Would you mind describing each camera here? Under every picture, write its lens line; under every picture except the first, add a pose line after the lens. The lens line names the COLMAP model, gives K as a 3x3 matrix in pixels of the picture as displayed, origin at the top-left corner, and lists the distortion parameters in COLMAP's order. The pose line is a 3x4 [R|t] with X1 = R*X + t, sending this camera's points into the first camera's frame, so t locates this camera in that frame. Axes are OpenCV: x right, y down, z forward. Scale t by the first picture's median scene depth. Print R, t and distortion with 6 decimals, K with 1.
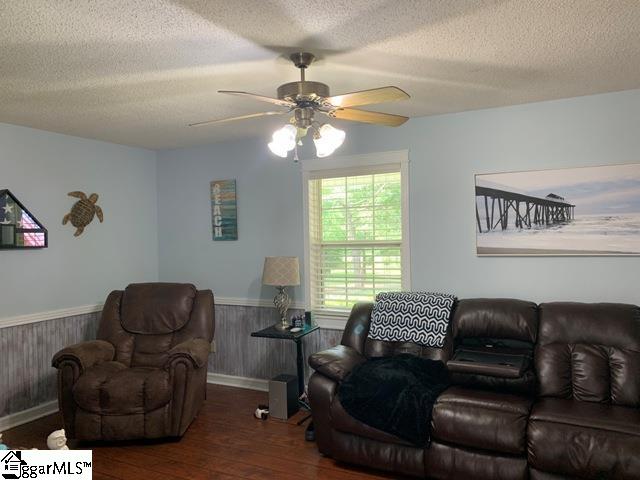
lens RADIAL K [[496.6, 0, 324.1], [0, 496.6, 240.9], [0, 0, 1]] dist [0.055602, -0.060586]
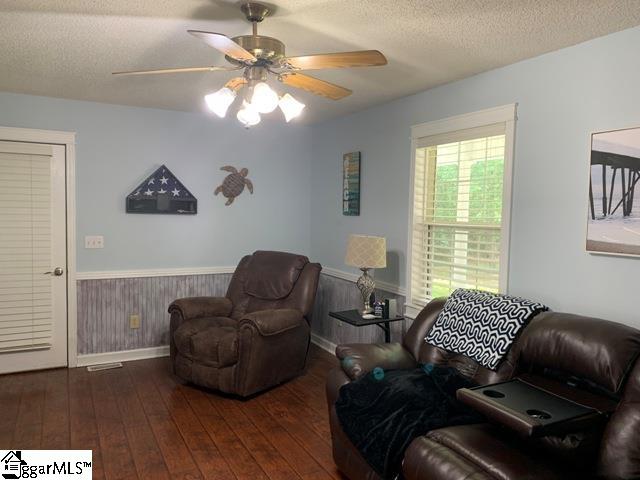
lens RADIAL K [[496.6, 0, 322.4], [0, 496.6, 240.6], [0, 0, 1]] dist [0.055602, -0.060586]
pose [[0.815989, 0.074804, -0.573207, 0.399567], [-0.046848, 0.996888, 0.063404, -0.013310], [0.576166, -0.024884, 0.816954, 0.223378]]
